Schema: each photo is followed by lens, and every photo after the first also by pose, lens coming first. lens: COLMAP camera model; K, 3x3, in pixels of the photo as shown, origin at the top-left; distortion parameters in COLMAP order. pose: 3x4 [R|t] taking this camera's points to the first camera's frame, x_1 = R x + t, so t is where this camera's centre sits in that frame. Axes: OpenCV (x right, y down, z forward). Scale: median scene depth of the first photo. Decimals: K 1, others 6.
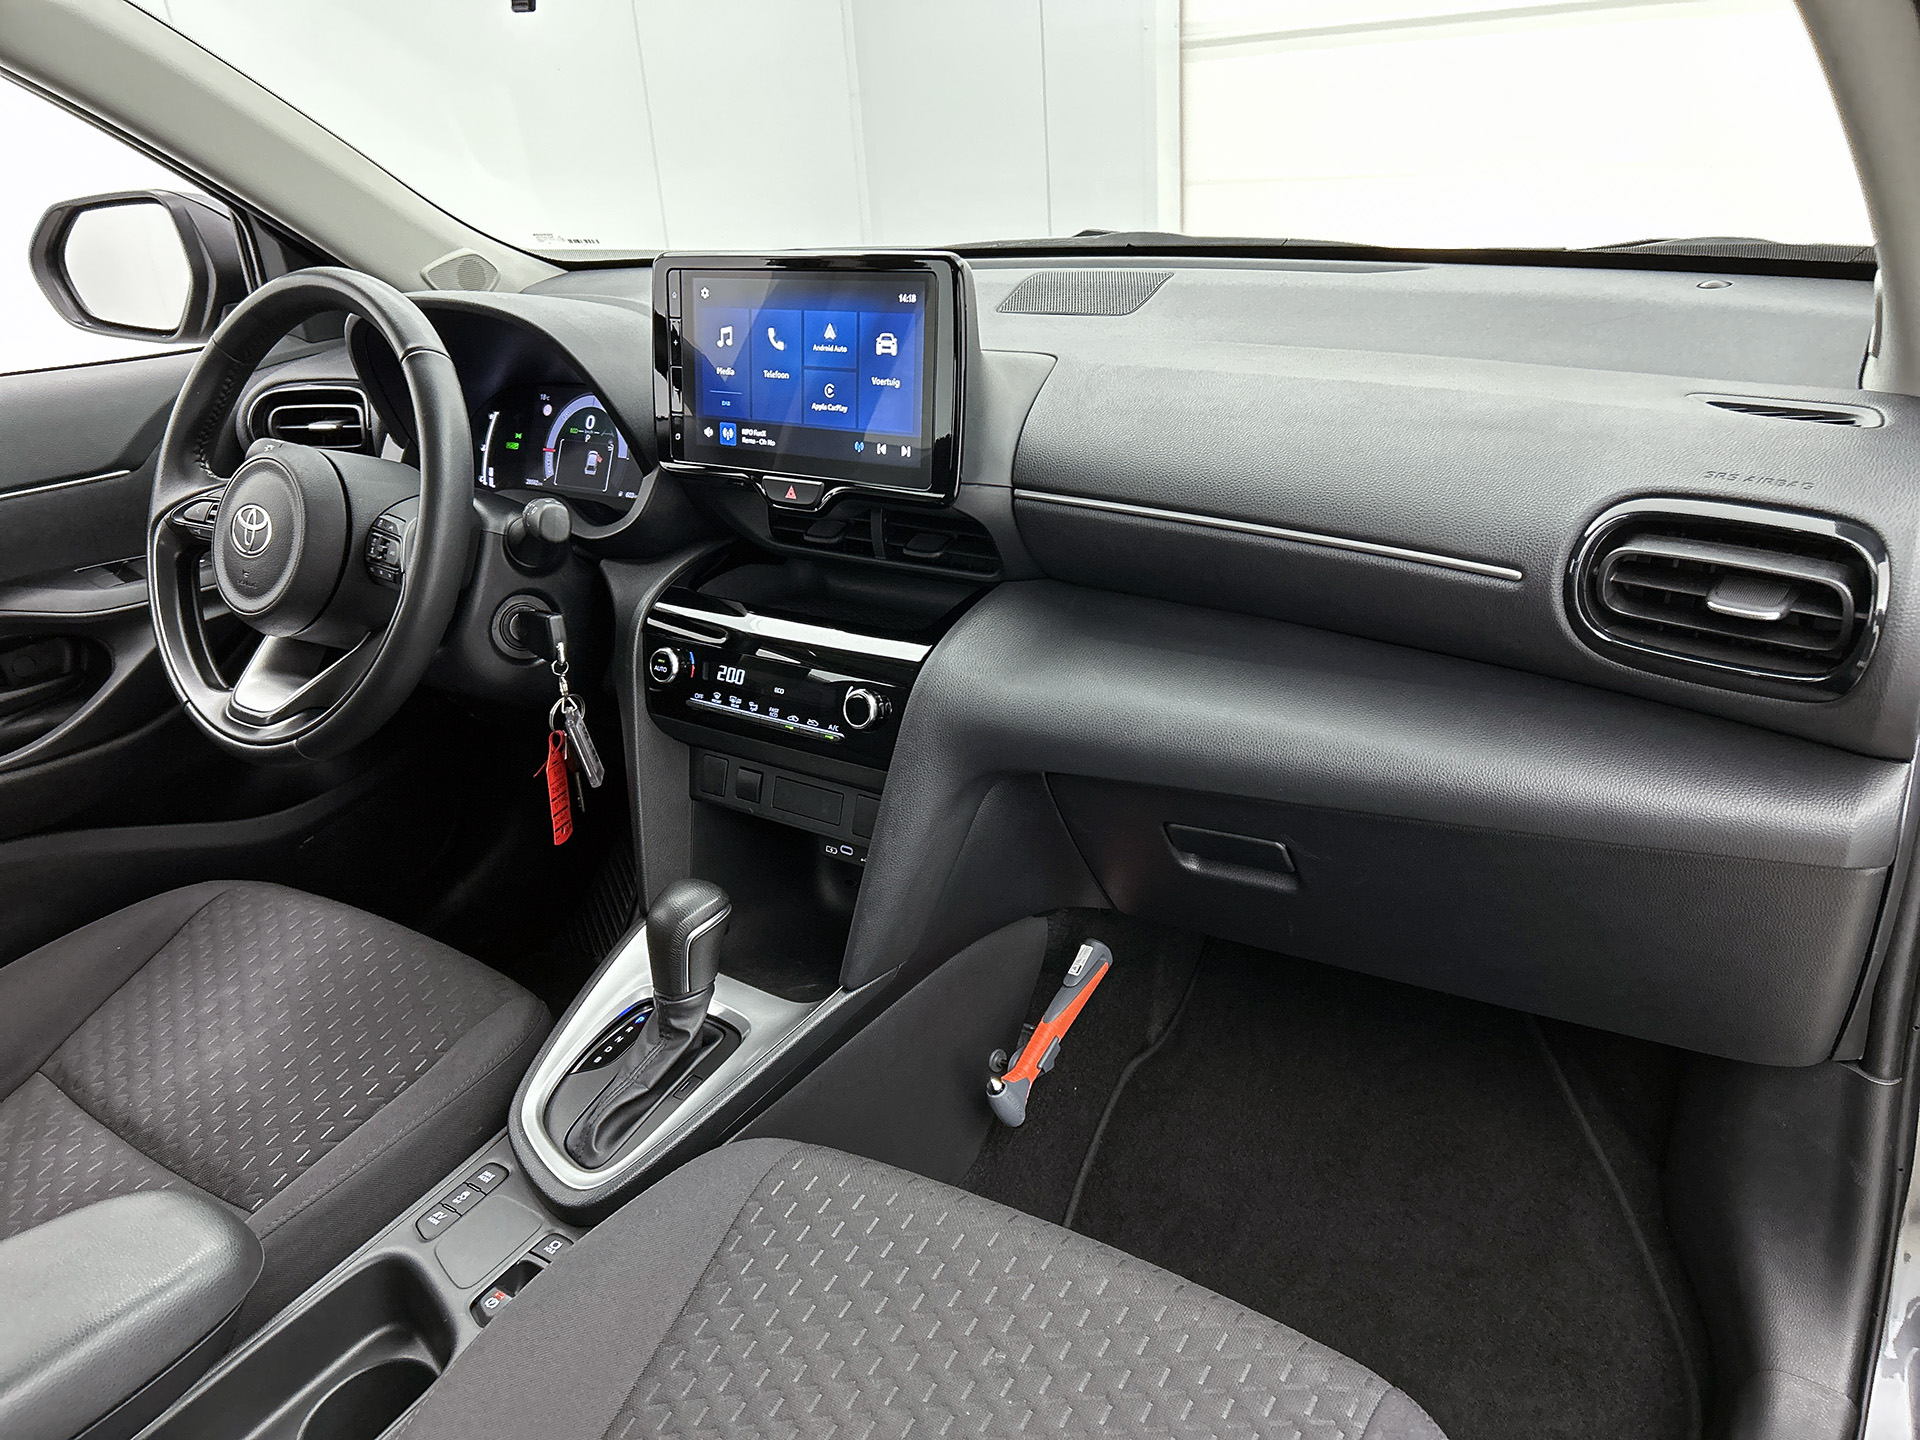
lens RADIAL K [[1443.0, 0, 959.5], [0, 1443.0, 742.2], [0, 0, 1]] dist [0.039216, -0.050169]
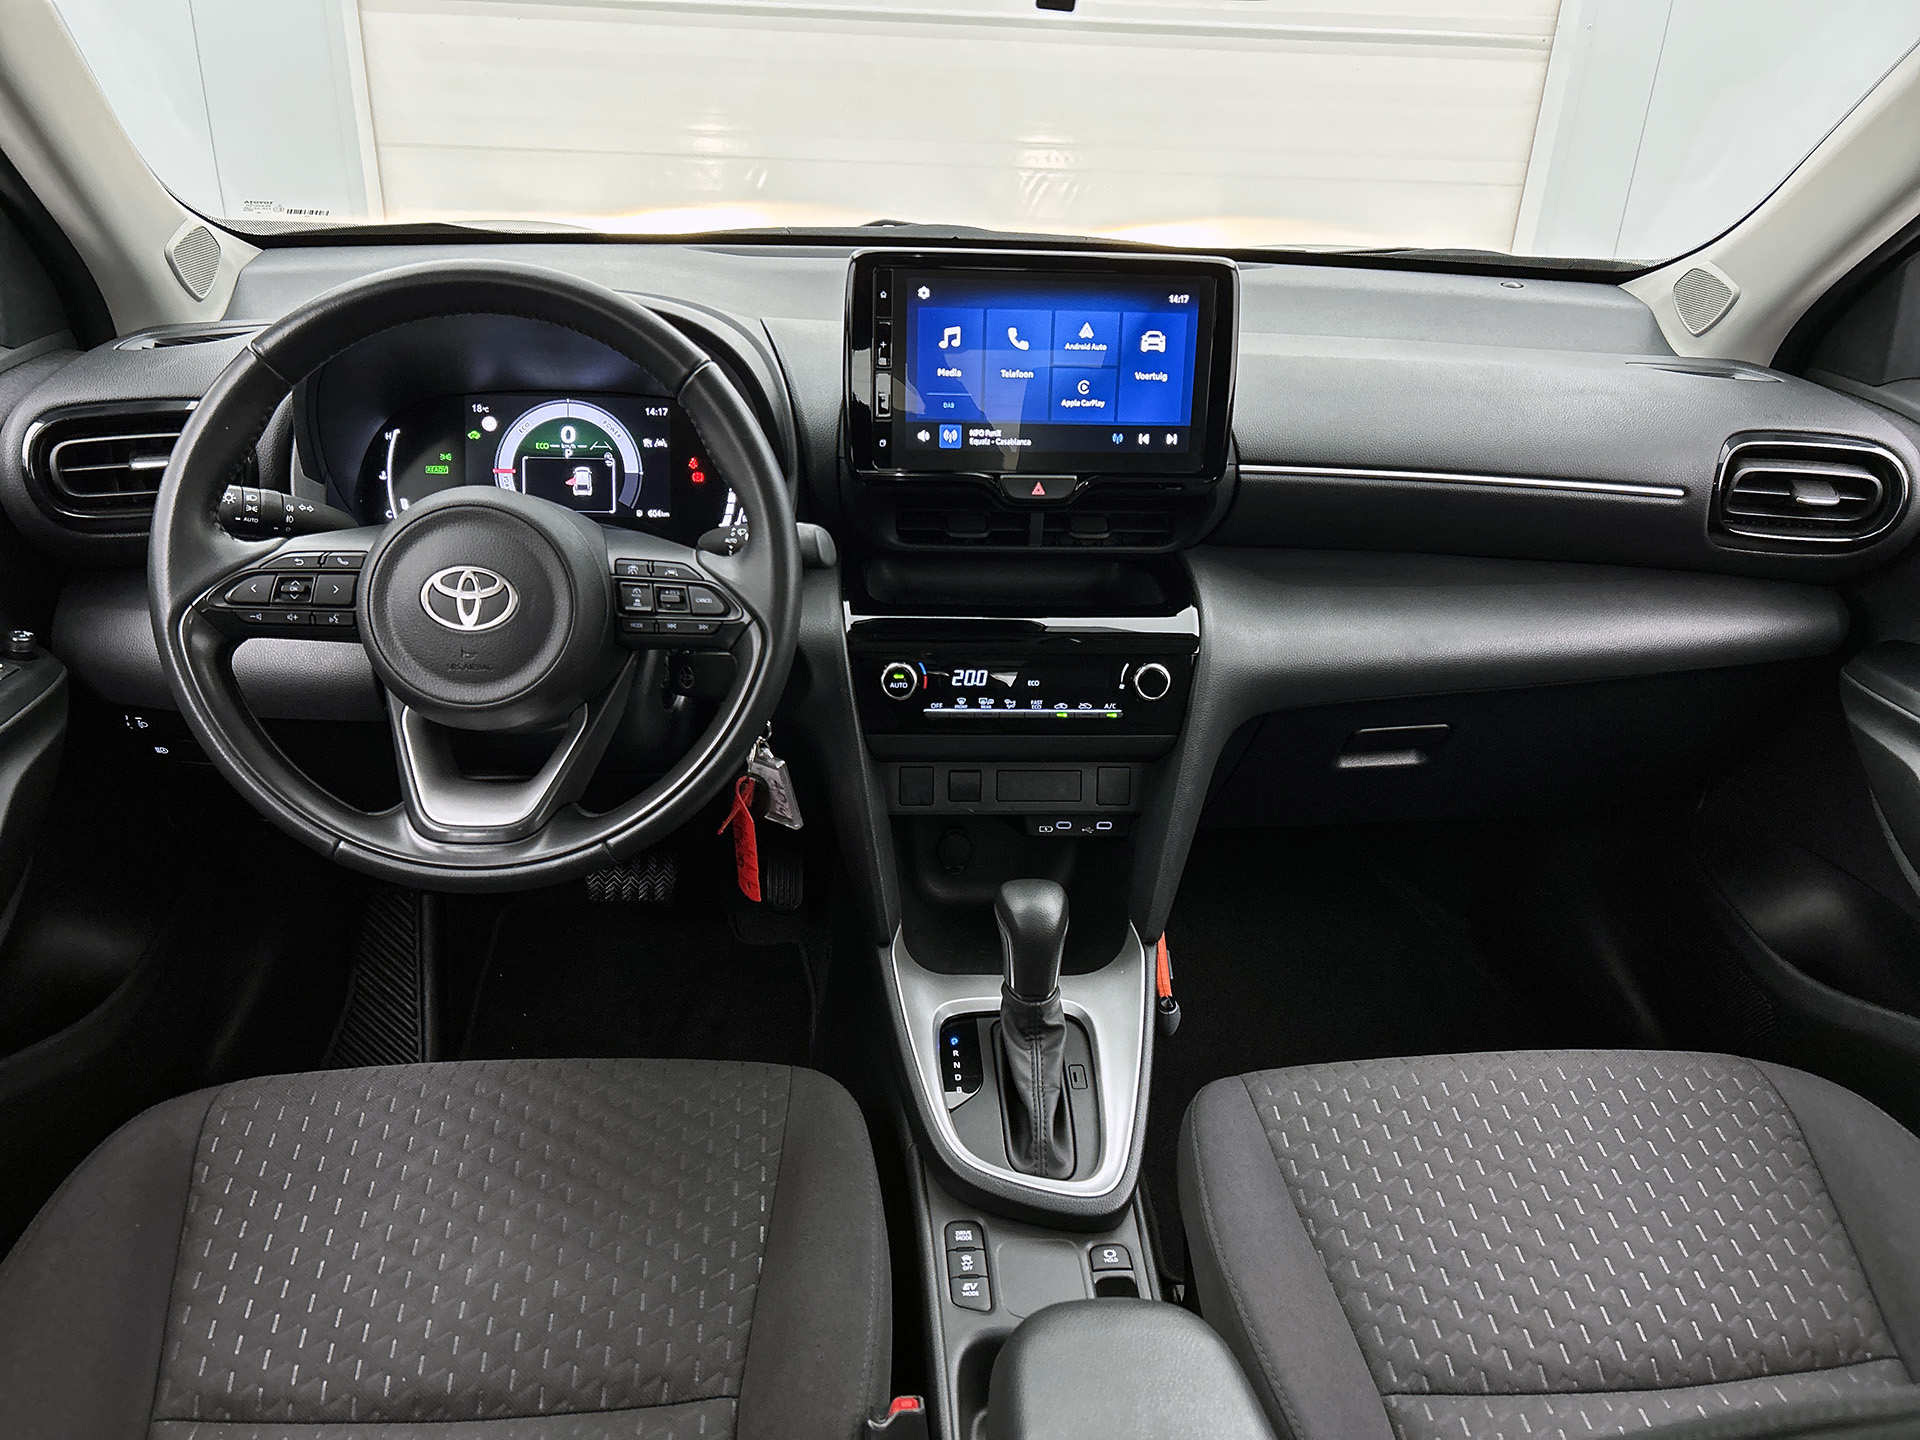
lens RADIAL K [[1443.0, 0, 969.8], [0, 1443.0, 735.8], [0, 0, 1]] dist [0.039216, -0.050169]
pose [[0.763285, -0.192780, 0.616629, -0.805411], [0.180098, 0.980100, 0.083482, -0.093479], [-0.620451, 0.047333, 0.782815, 0.232701]]
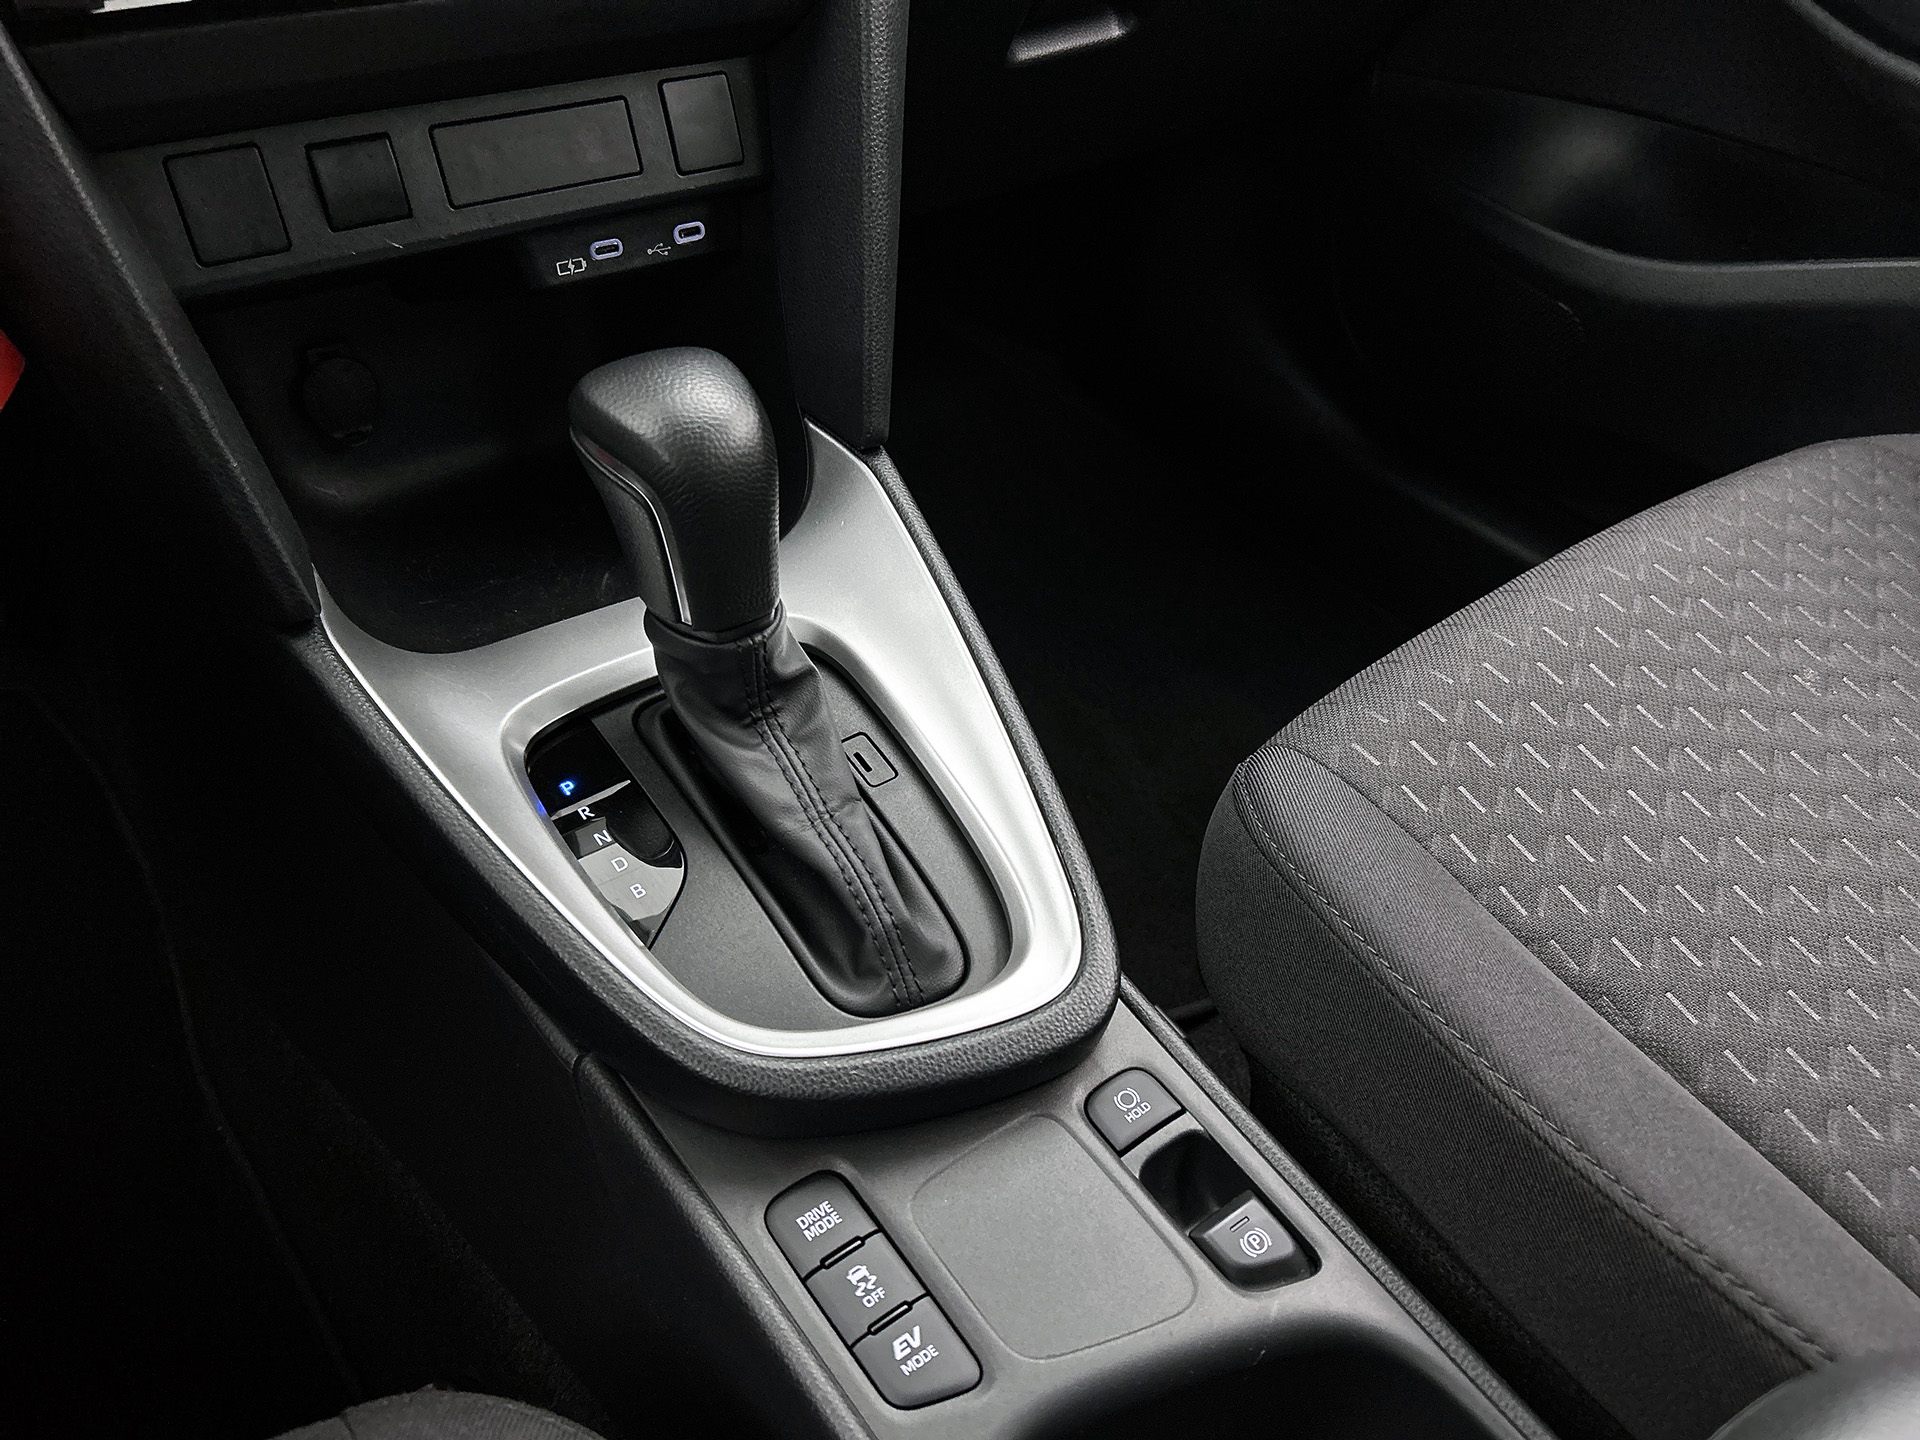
lens RADIAL K [[1443.0, 0, 968.7], [0, 1443.0, 712.2], [0, 0, 1]] dist [0.039216, -0.050169]
pose [[0.307341, -0.553003, 0.774422, -0.515115], [0.325206, 0.825850, 0.460664, 0.021127], [-0.894305, 0.110266, 0.433658, 0.747706]]
